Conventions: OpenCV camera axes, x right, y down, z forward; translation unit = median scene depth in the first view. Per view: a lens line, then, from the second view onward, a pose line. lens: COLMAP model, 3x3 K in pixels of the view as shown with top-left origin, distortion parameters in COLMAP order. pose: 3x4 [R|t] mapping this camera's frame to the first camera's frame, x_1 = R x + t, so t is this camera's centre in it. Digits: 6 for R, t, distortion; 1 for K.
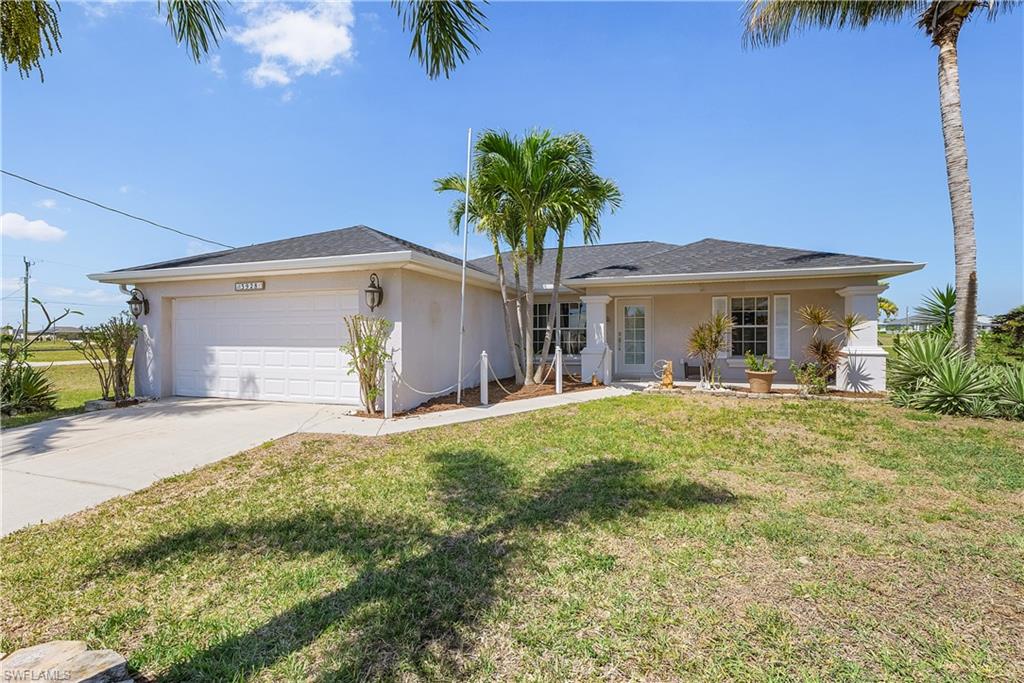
lens RADIAL K [[447.9, 0, 504.6], [0, 447.9, 335.5], [0, 0, 1]] dist [0.003483, 0.000285]
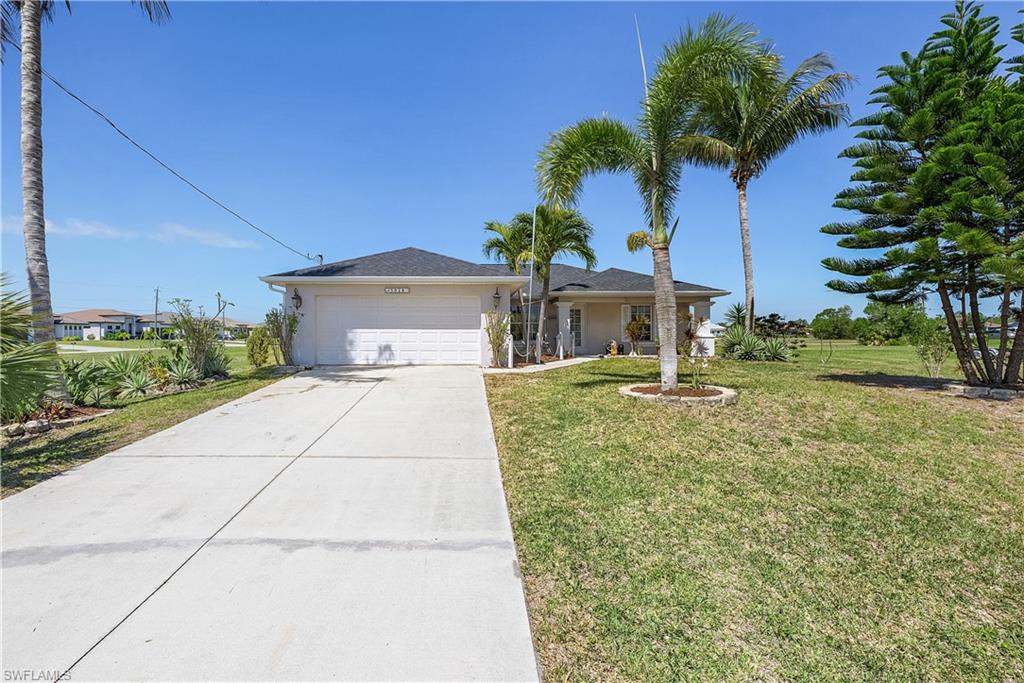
lens RADIAL K [[437.9, 0, 480.9], [0, 437.9, 327.7], [0, 0, 1]] dist [0.001290, 0.000078]
pose [[0.948342, 0.010713, 0.317070, -0.687759], [-0.004415, 0.999779, -0.020576, 0.043037], [-0.317220, 0.018113, 0.948179, -0.462448]]
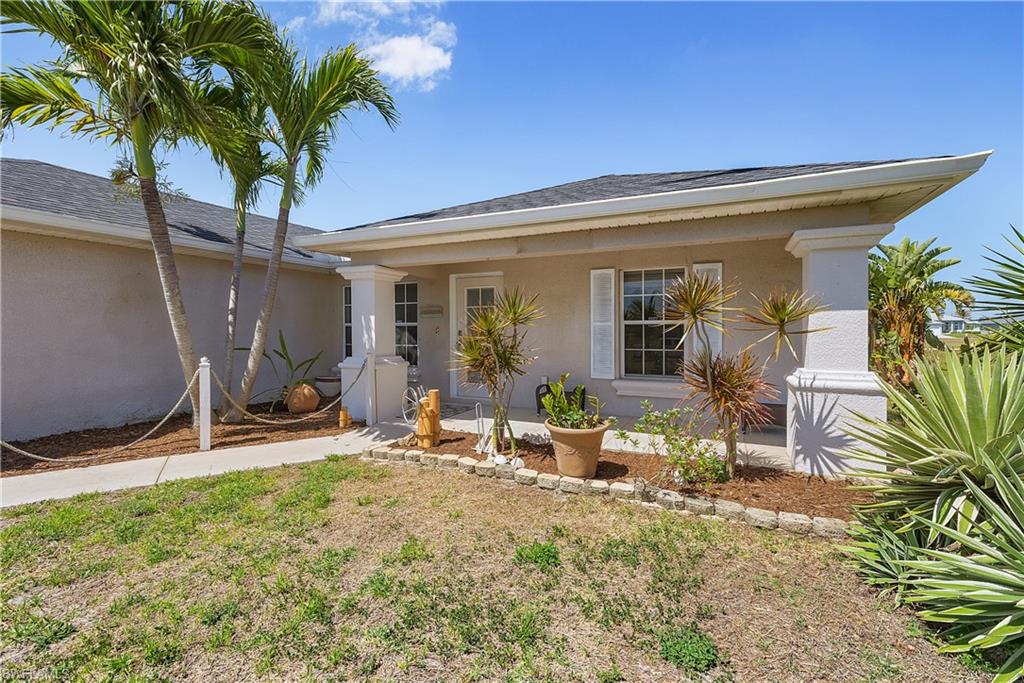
lens RADIAL K [[449.4, 0, 511.9], [0, 449.4, 319.3], [0, 0, 1]] dist [0.003241, 0.000428]
pose [[0.995390, 0.007947, -0.095585, 0.515015], [-0.010397, 0.999629, -0.025168, -0.009625], [0.095350, 0.026045, 0.995103, 0.519895]]
